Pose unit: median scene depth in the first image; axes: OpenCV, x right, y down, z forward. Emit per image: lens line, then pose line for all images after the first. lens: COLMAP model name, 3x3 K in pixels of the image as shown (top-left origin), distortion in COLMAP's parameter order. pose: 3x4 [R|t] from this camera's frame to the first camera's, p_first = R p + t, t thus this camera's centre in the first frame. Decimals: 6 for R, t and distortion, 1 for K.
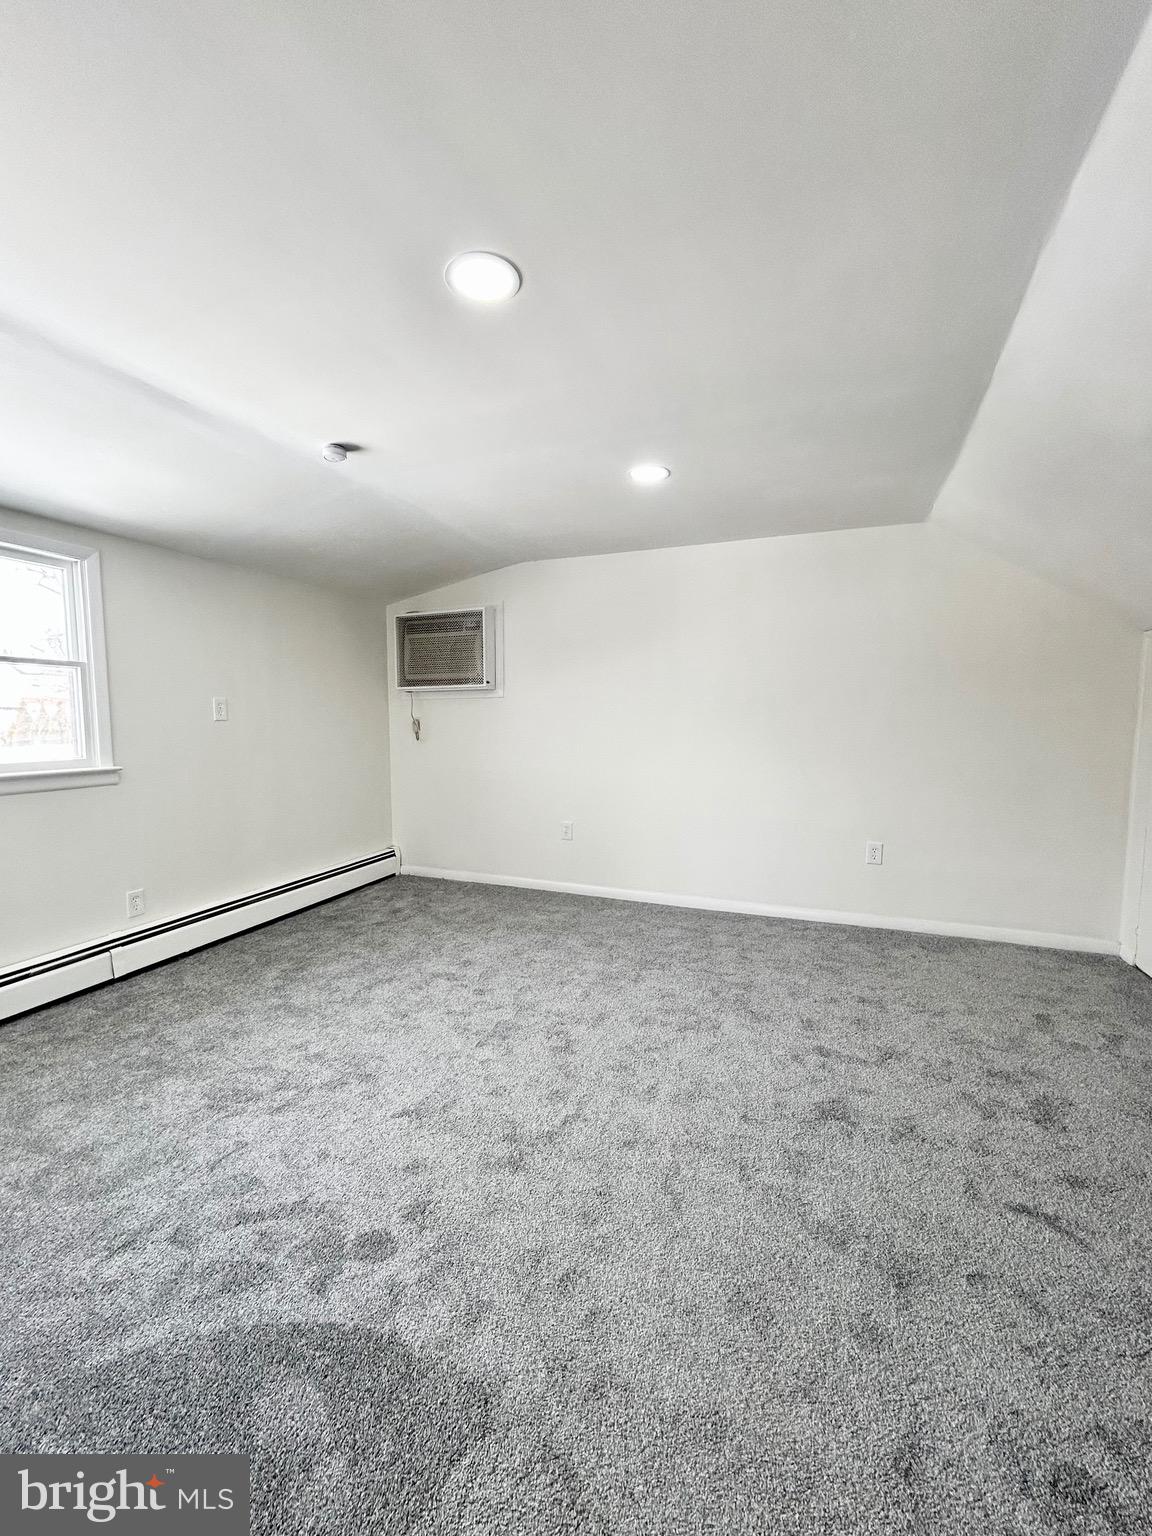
lens RADIAL K [[624.0, 0, 577.0], [0, 624.0, 765.4], [0, 0, 1]] dist [-0.000198, 0.000259]
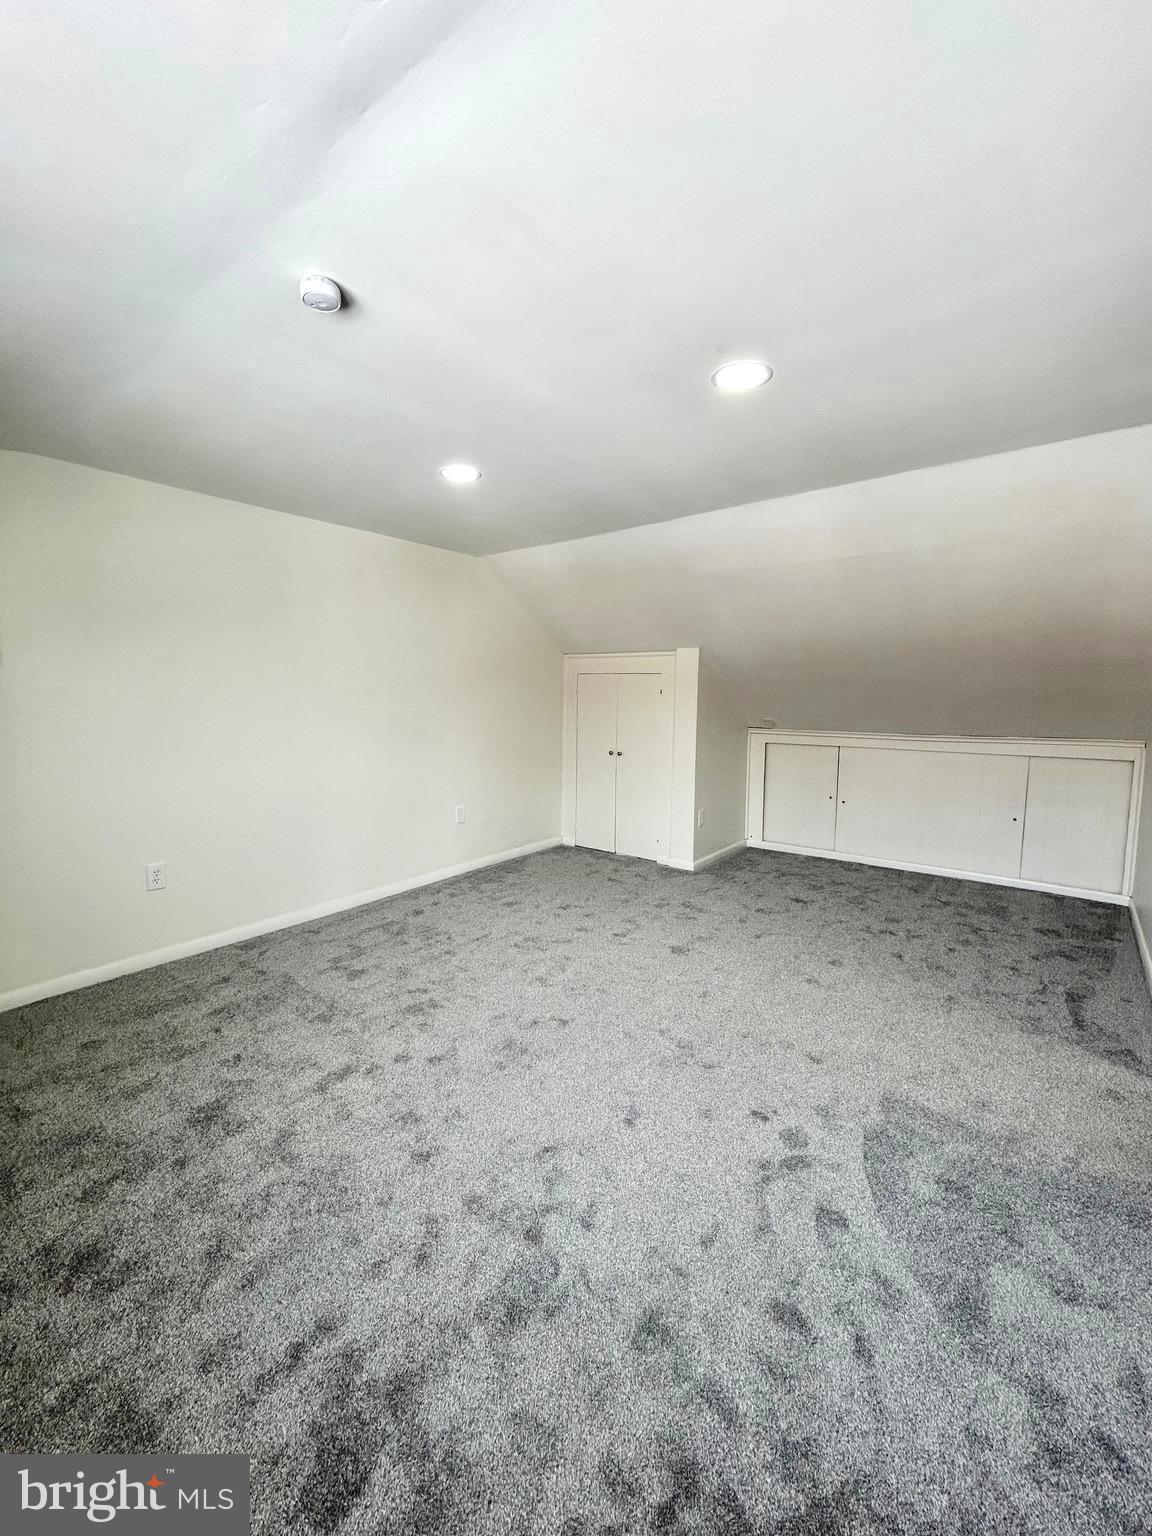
lens RADIAL K [[624.0, 0, 572.4], [0, 624.0, 769.8], [0, 0, 1]] dist [-0.000198, 0.000259]
pose [[0.279654, -0.120423, 0.952519, -0.857817], [0.072990, 0.991898, 0.103972, -0.084019], [-0.957322, 0.040449, 0.286178, 0.559568]]
